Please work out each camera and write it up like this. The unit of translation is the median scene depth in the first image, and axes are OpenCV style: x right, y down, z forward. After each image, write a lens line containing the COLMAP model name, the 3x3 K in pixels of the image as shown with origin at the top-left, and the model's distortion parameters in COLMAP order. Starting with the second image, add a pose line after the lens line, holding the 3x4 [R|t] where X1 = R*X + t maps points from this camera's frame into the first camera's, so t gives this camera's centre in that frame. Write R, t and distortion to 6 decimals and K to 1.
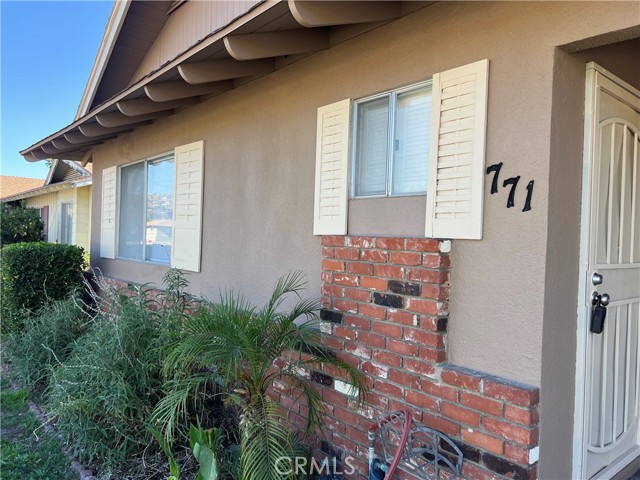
lens RADIAL K [[484.8, 0, 323.5], [0, 484.8, 242.1], [0, 0, 1]] dist [0.061162, -0.071035]
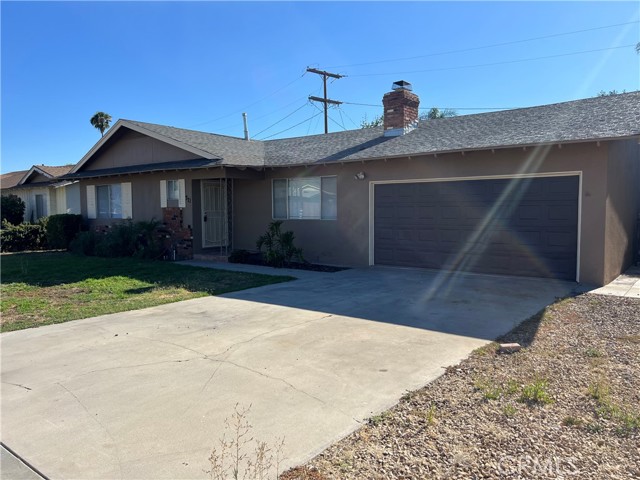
lens RADIAL K [[484.8, 0, 321.6], [0, 484.8, 237.8], [0, 0, 1]] dist [0.061162, -0.071035]
pose [[0.981155, -0.050838, 0.186416, 0.716260], [0.040198, 0.997363, 0.060421, 0.065119], [-0.188996, -0.051789, 0.980611, -4.637348]]
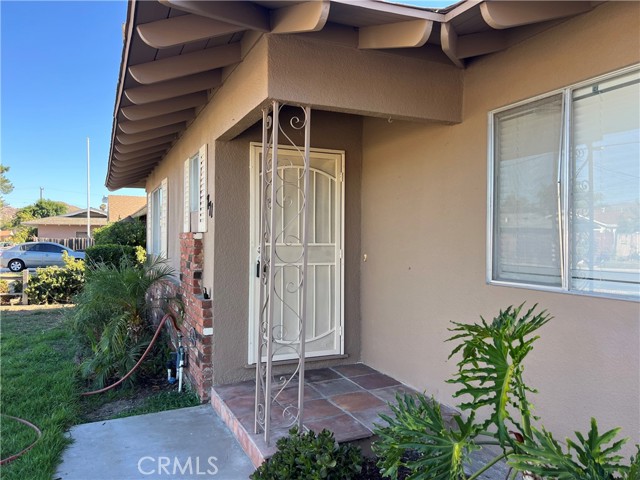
lens RADIAL K [[484.8, 0, 321.6], [0, 484.8, 237.7], [0, 0, 1]] dist [0.061162, -0.071035]
pose [[0.963992, -0.027853, -0.264469, 1.105402], [0.023400, 0.999527, -0.019974, 0.059502], [0.264900, 0.013066, 0.964187, -0.691046]]
